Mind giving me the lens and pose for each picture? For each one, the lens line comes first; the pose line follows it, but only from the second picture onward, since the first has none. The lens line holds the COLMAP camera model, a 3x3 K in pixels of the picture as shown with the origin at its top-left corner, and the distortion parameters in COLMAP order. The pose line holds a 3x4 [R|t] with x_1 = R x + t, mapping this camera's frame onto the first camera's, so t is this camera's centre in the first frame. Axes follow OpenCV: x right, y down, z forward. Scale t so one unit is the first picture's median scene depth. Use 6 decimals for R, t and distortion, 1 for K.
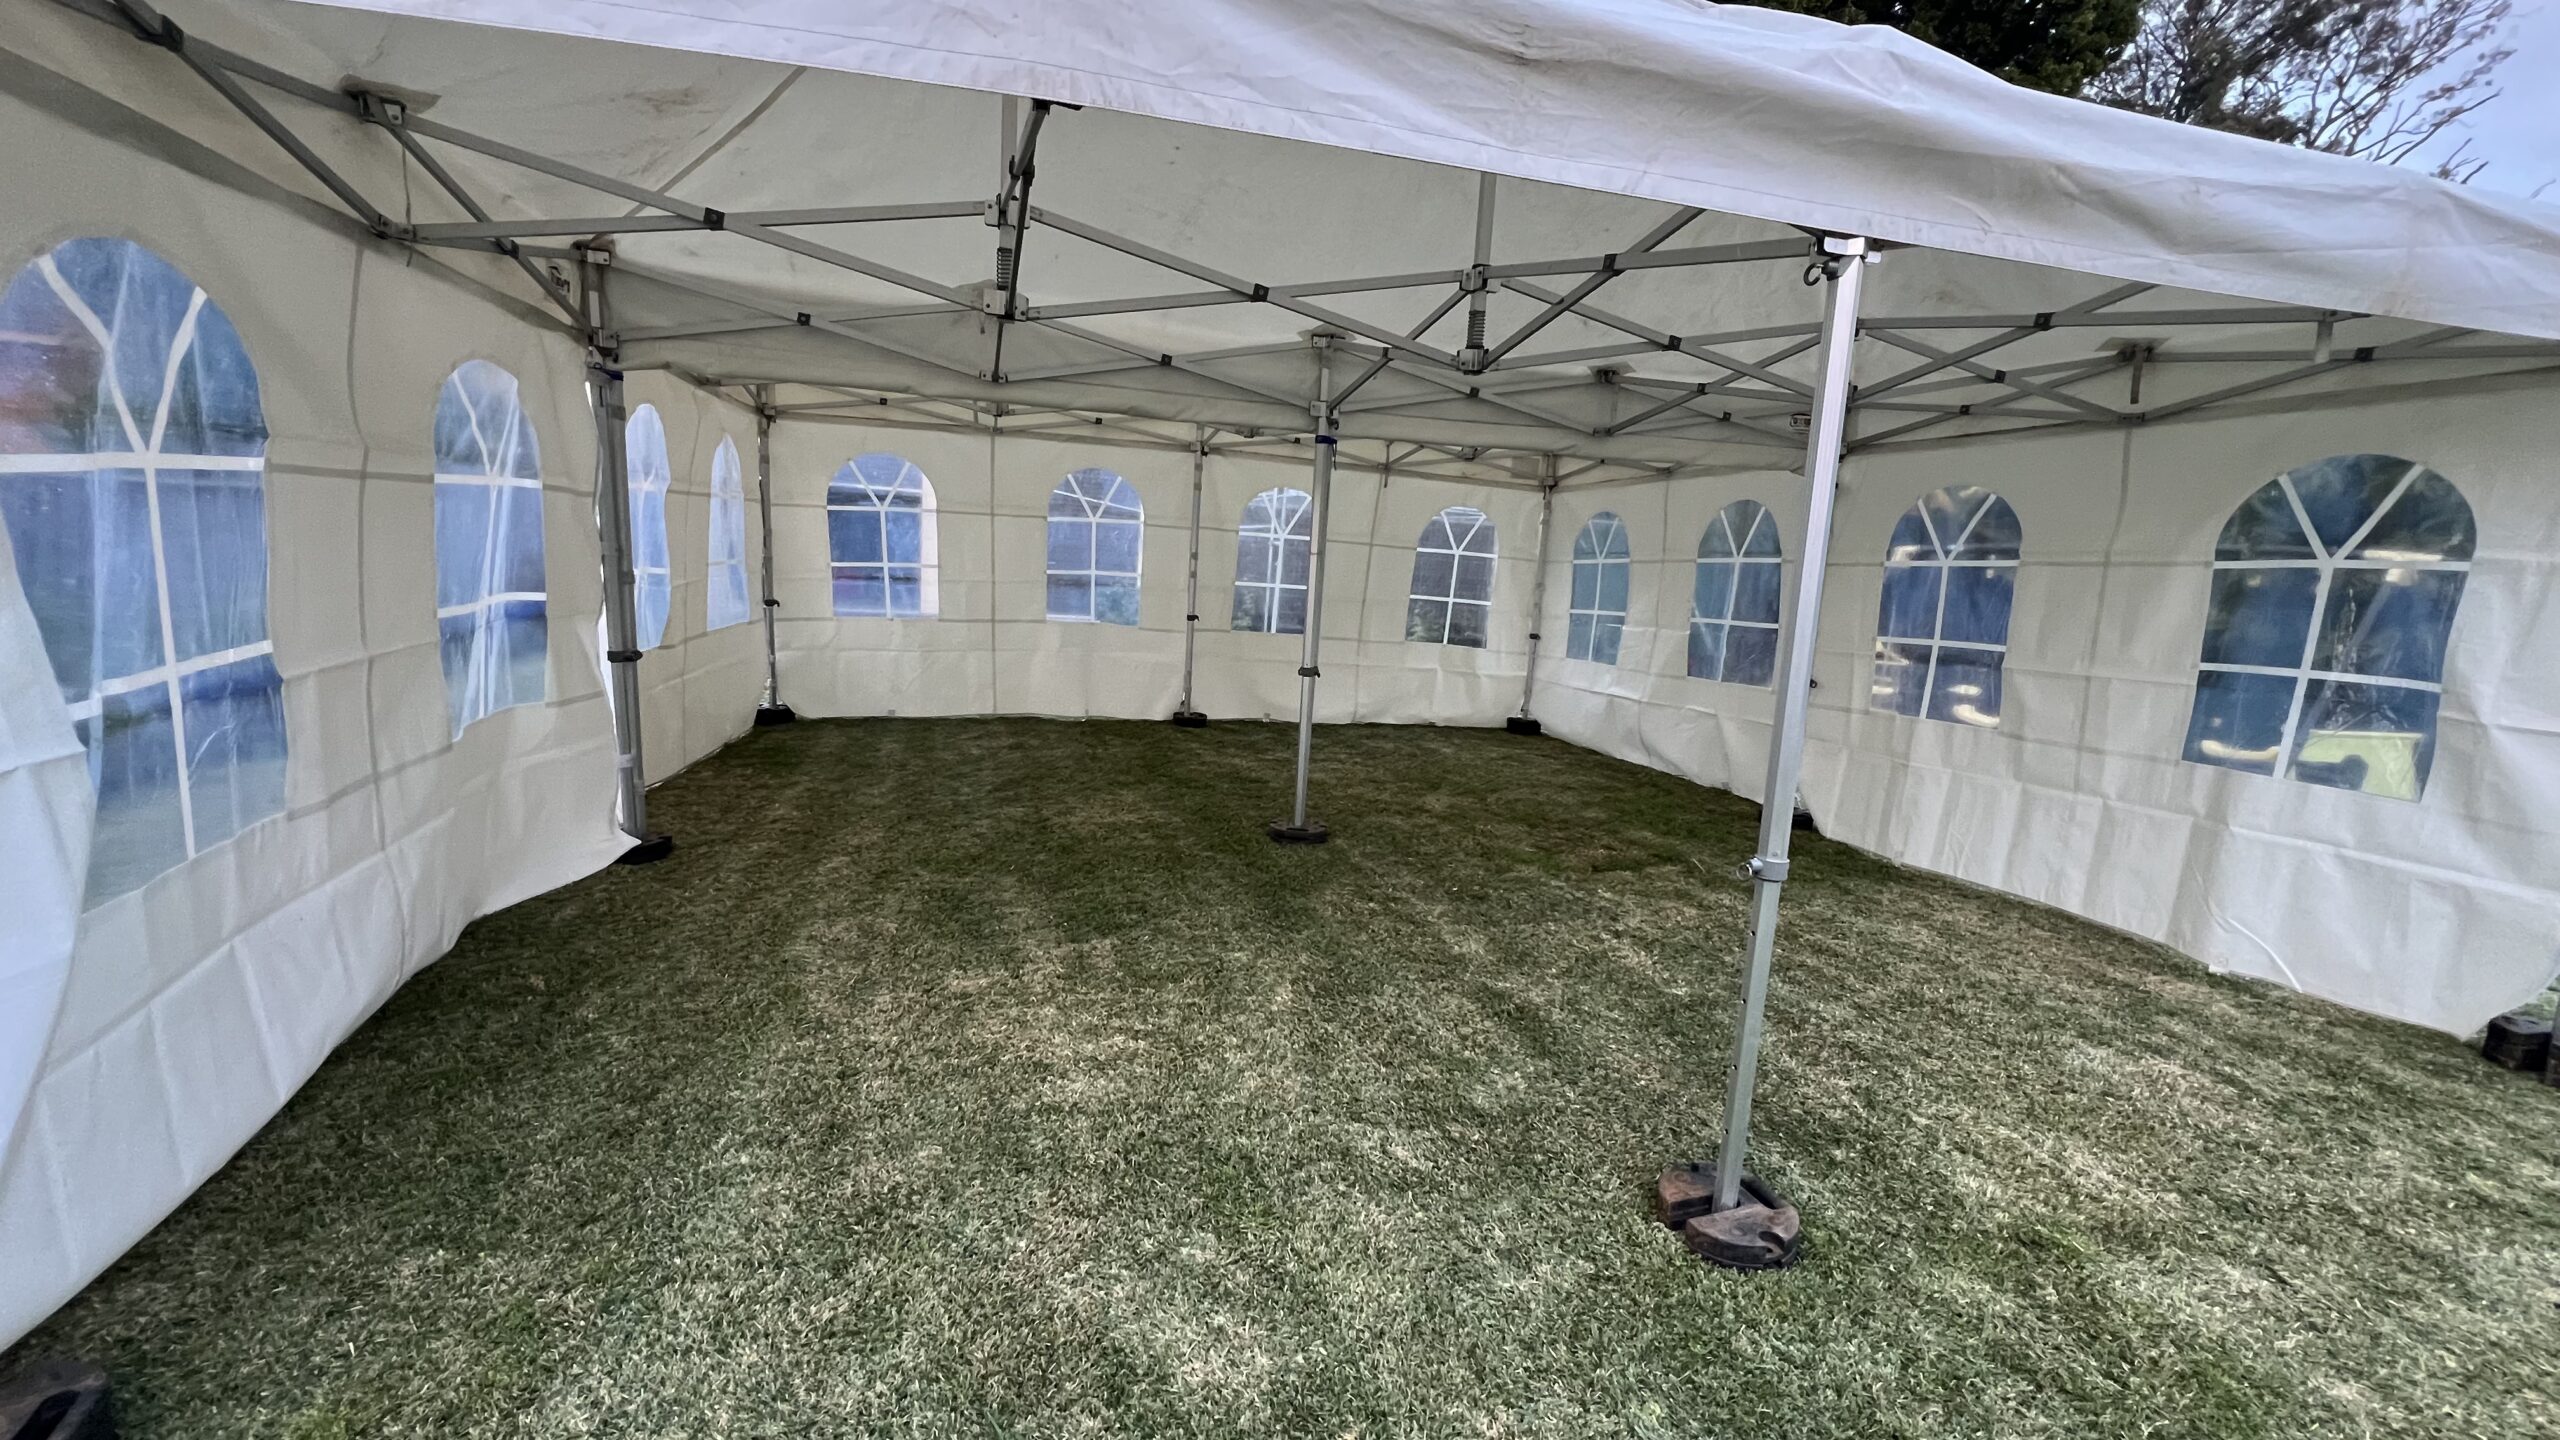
lens RADIAL K [[1013.5, 0, 1279.6], [0, 1013.5, 727.1], [0, 0, 1]] dist [-0.000434, 0.000535]
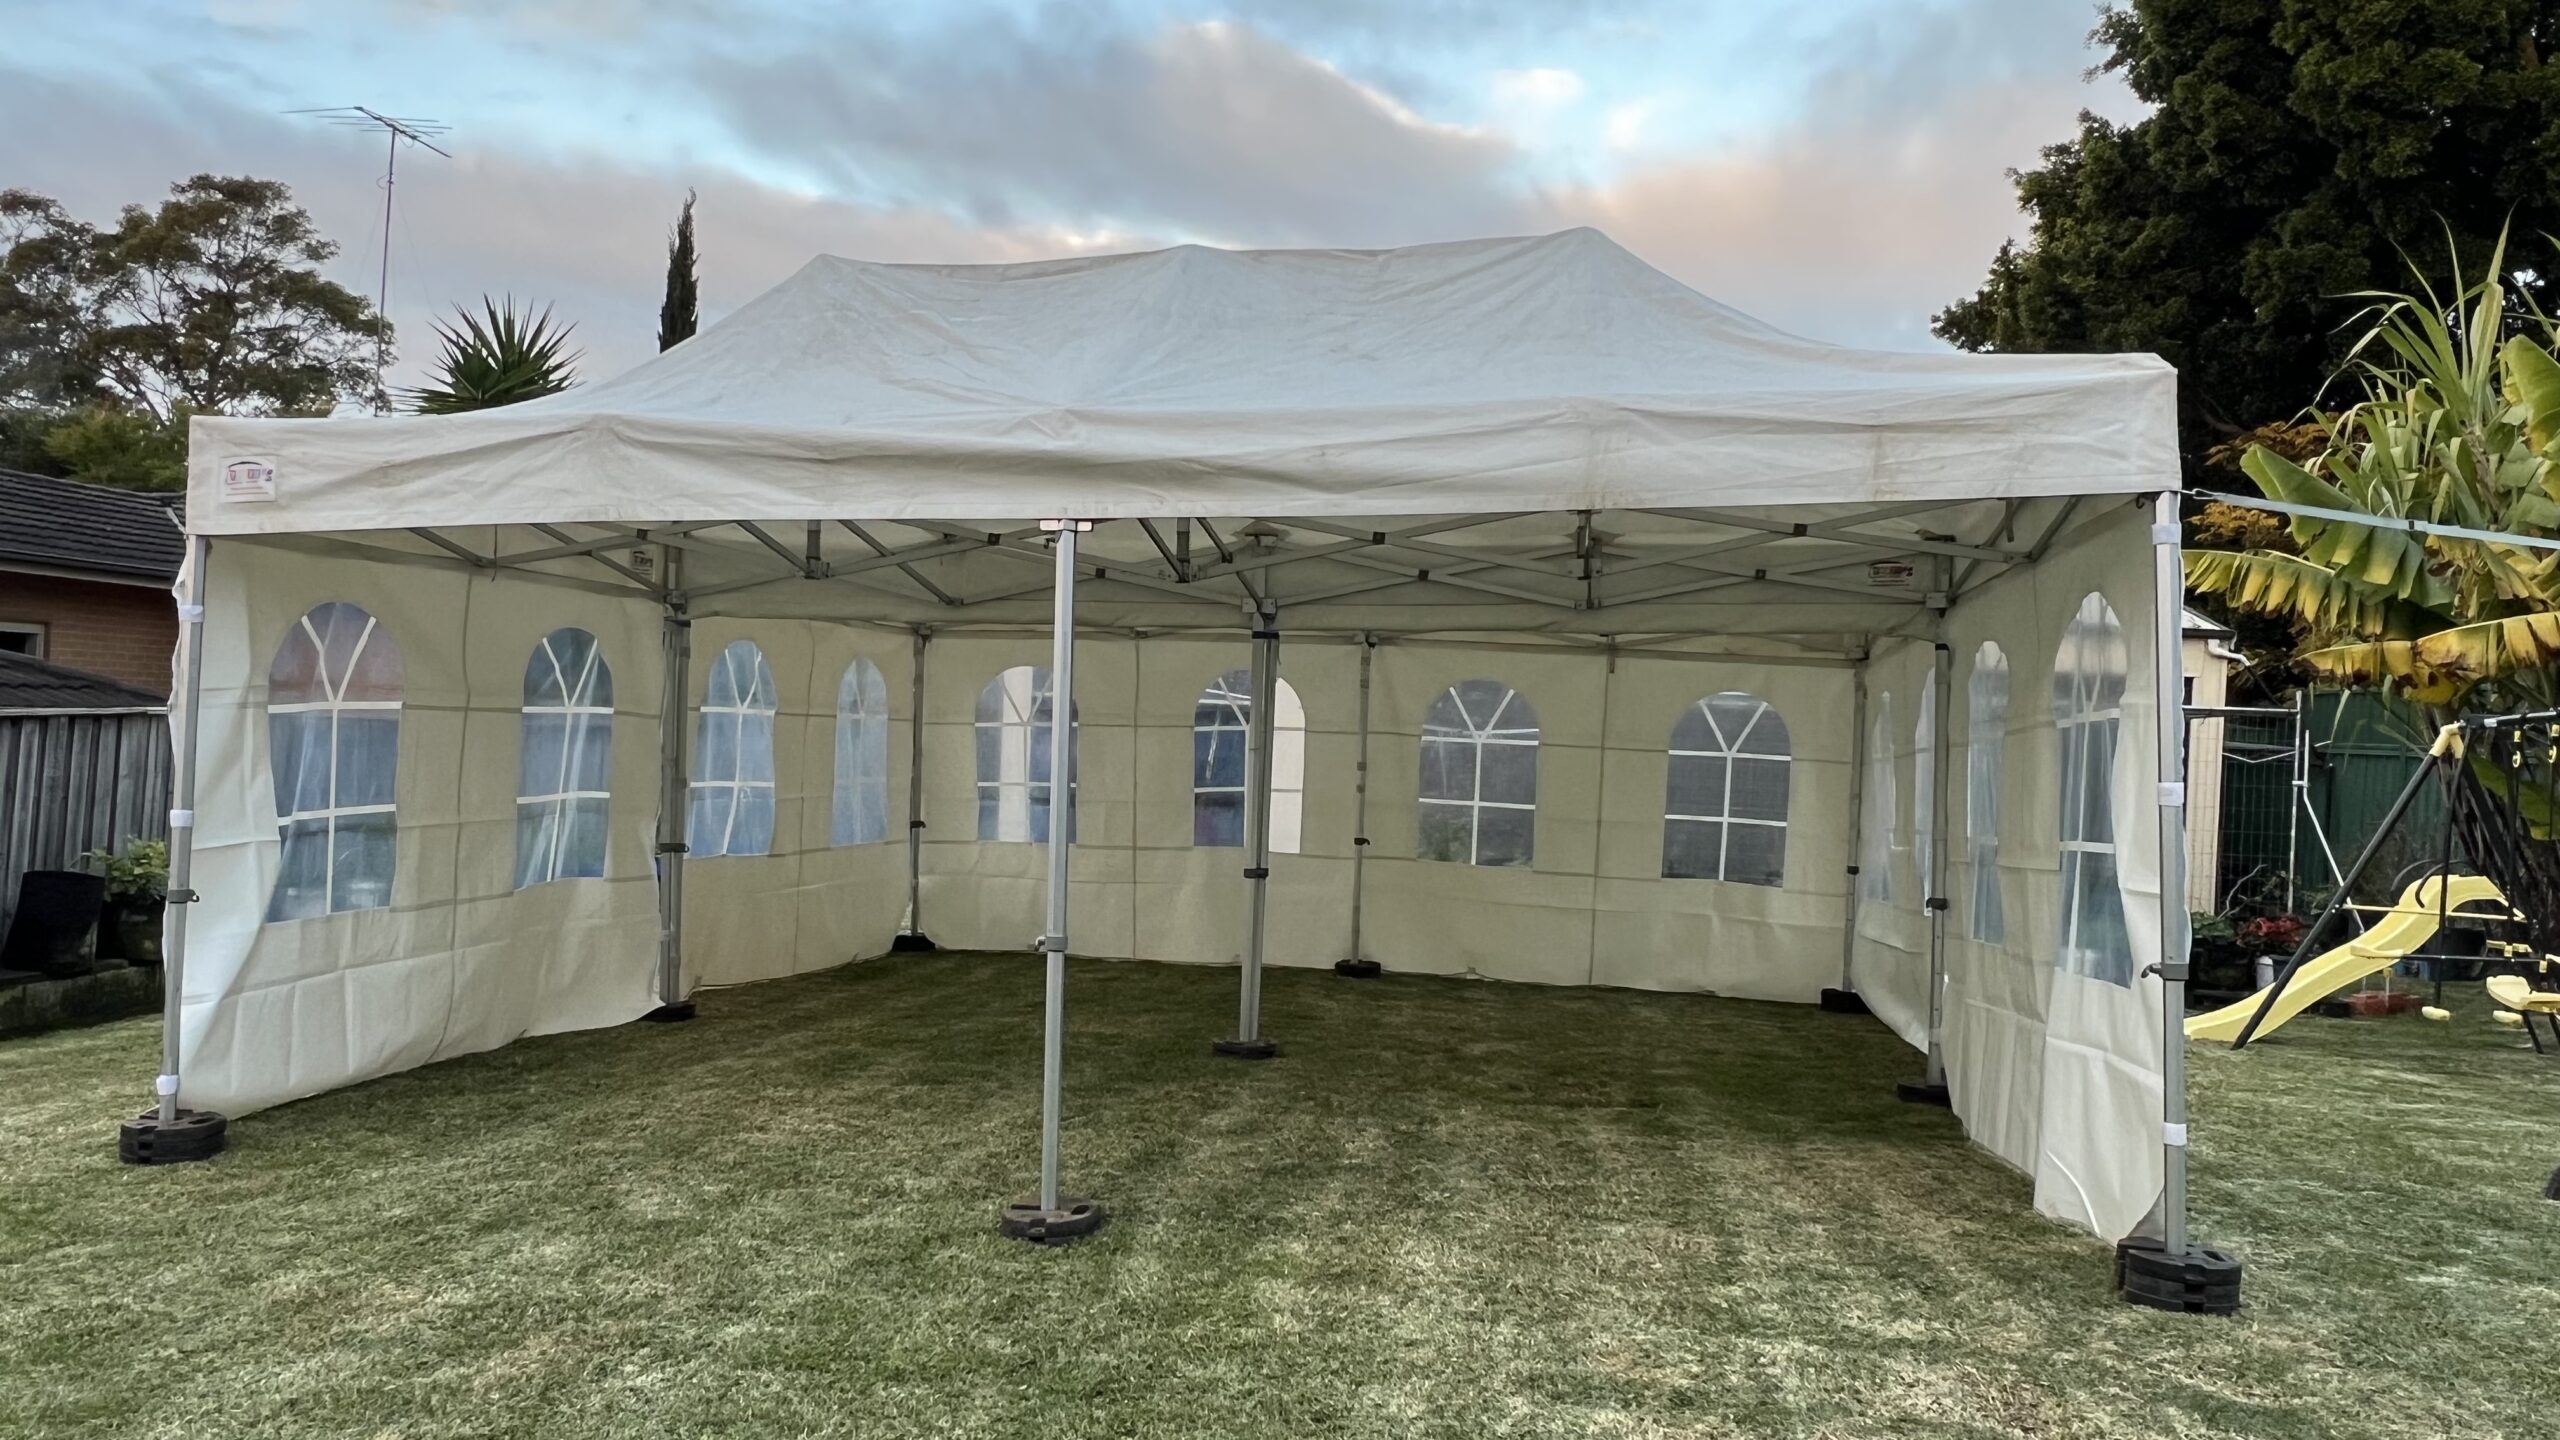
lens RADIAL K [[1764.9, 0, 1278.6], [0, 1764.9, 753.6], [0, 0, 1]] dist [0.003269, -0.004484]
pose [[0.888334, -0.029023, -0.458280, 1.024242], [-0.060705, 0.981819, -0.179851, 0.164781], [0.455168, 0.187587, 0.870421, -0.555328]]
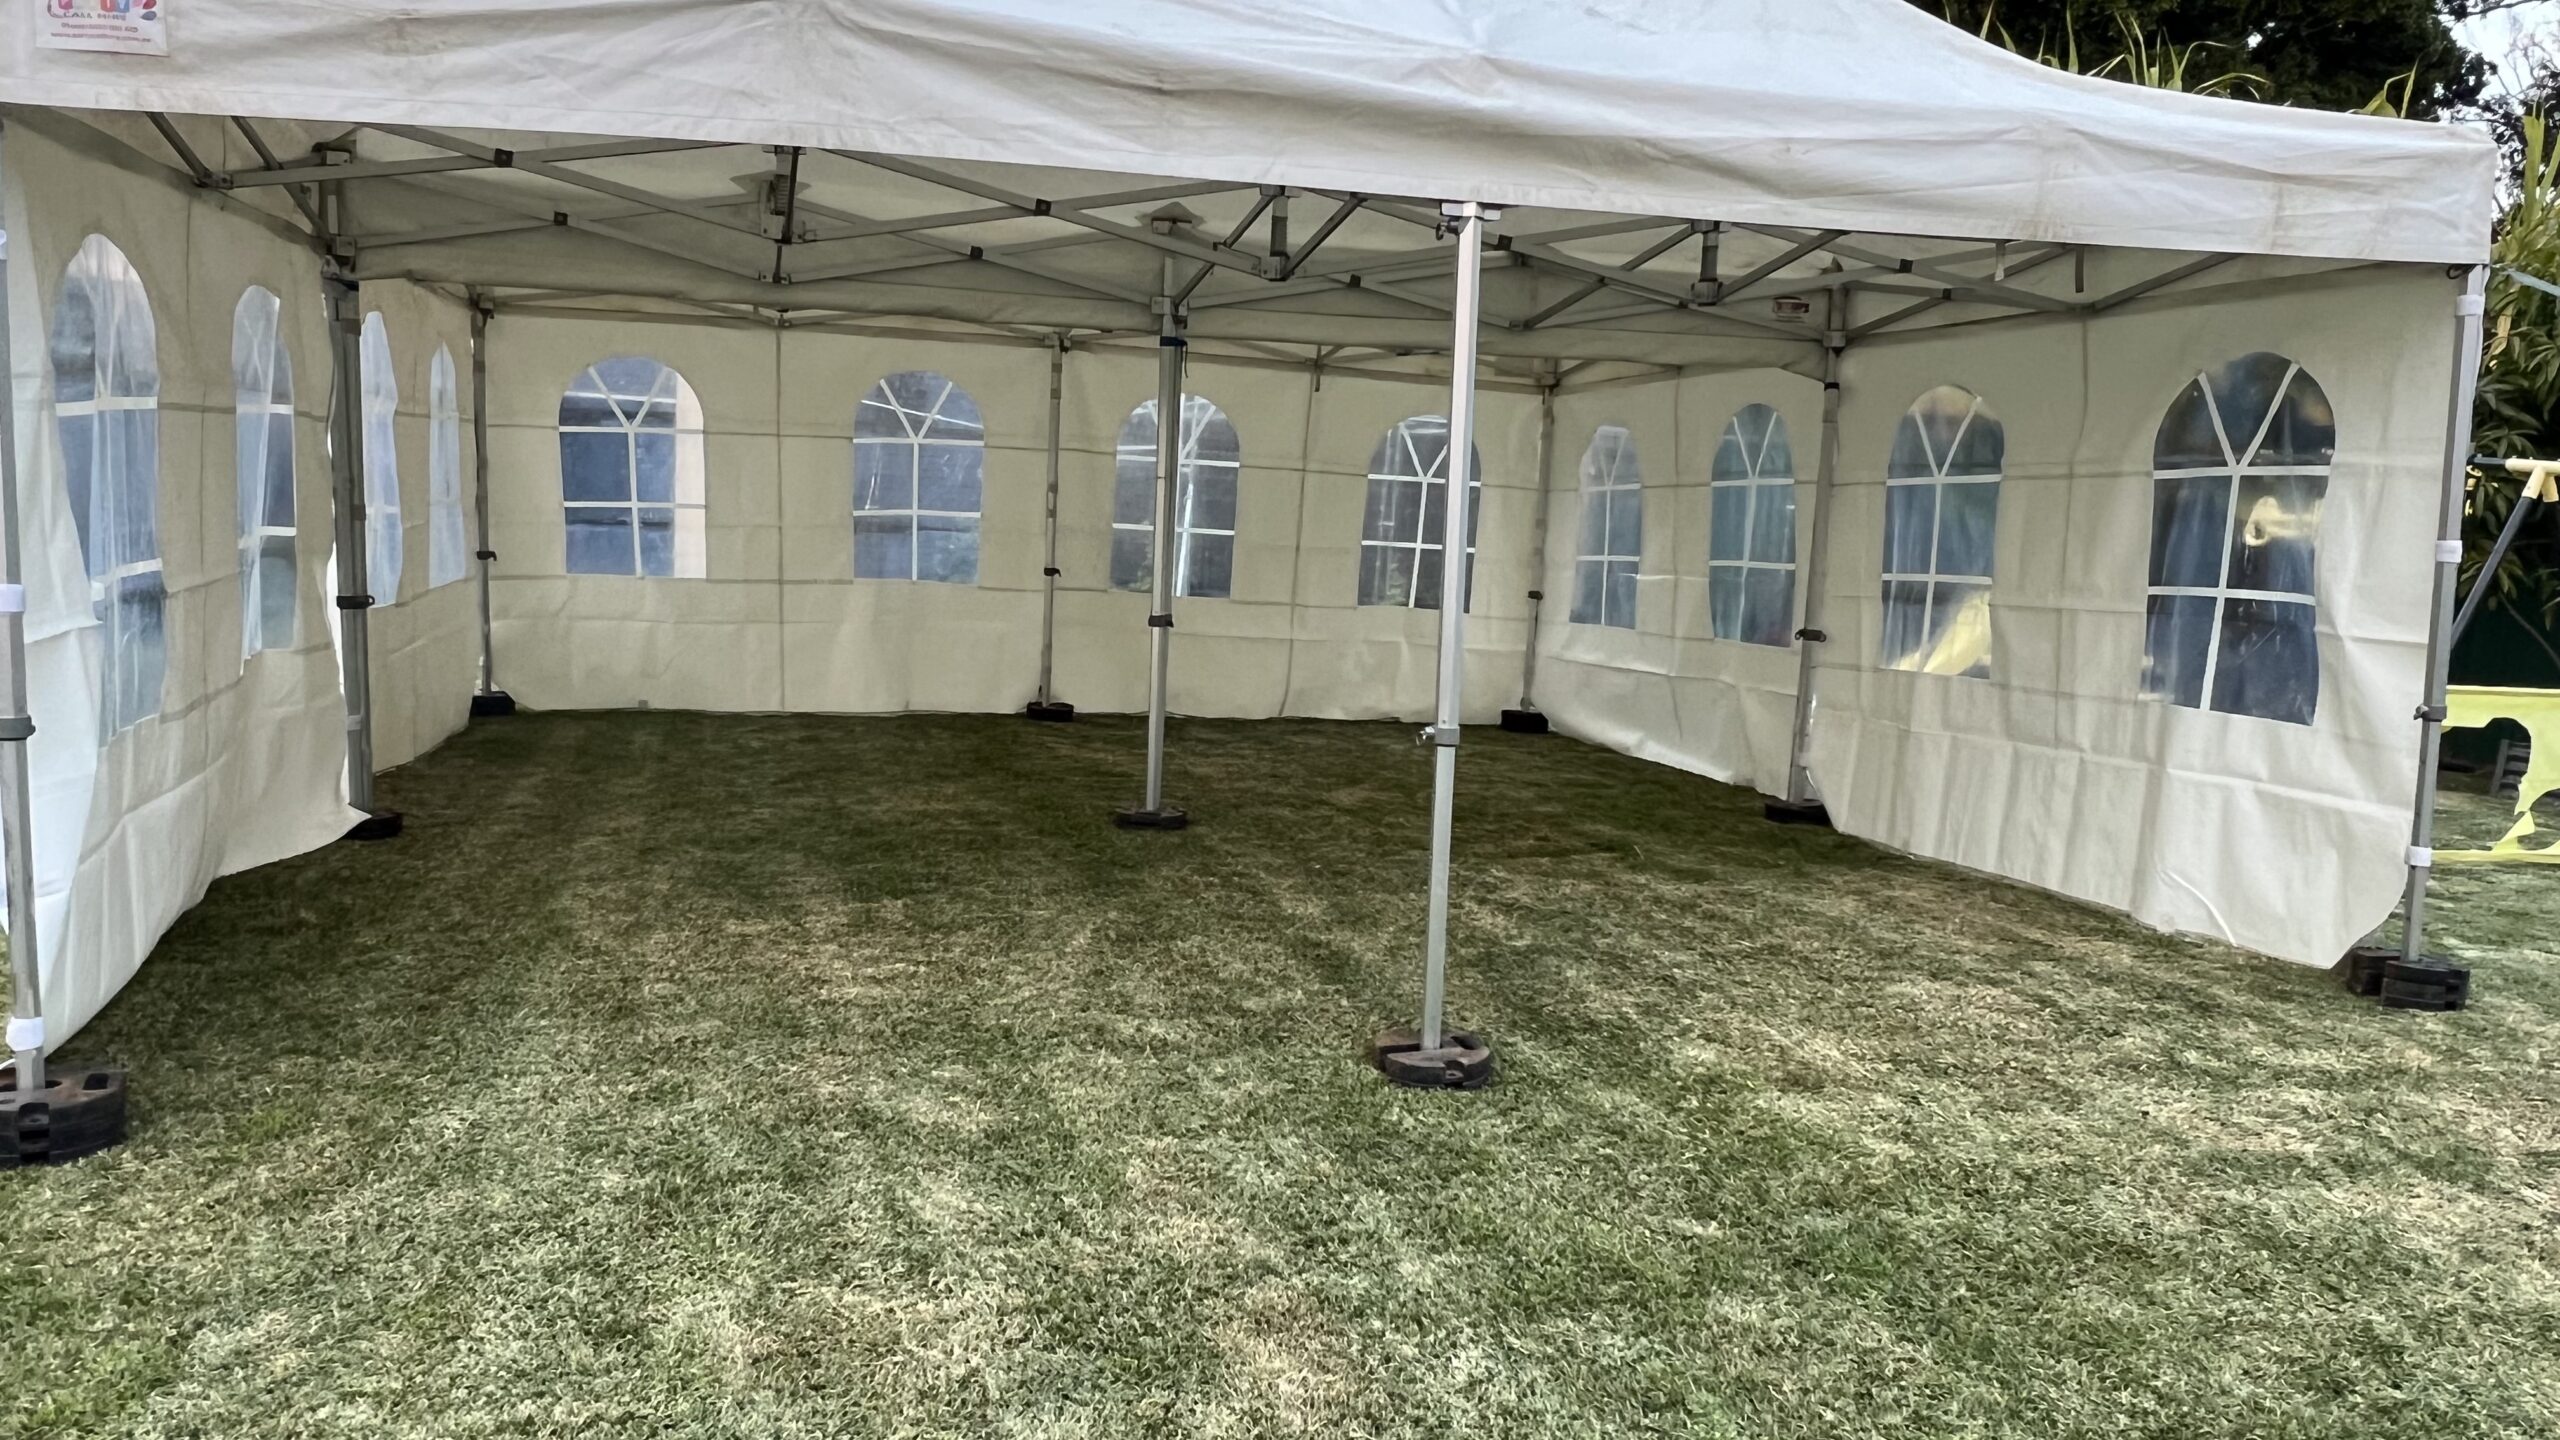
lens RADIAL K [[1764.9, 0, 1263.7], [0, 1764.9, 745.7], [0, 0, 1]] dist [0.003269, -0.004484]
pose [[0.999863, -0.010269, -0.012965, 0.166881], [0.009895, 0.999543, -0.028573, 0.112512], [0.013252, 0.028441, 0.999508, -0.542904]]
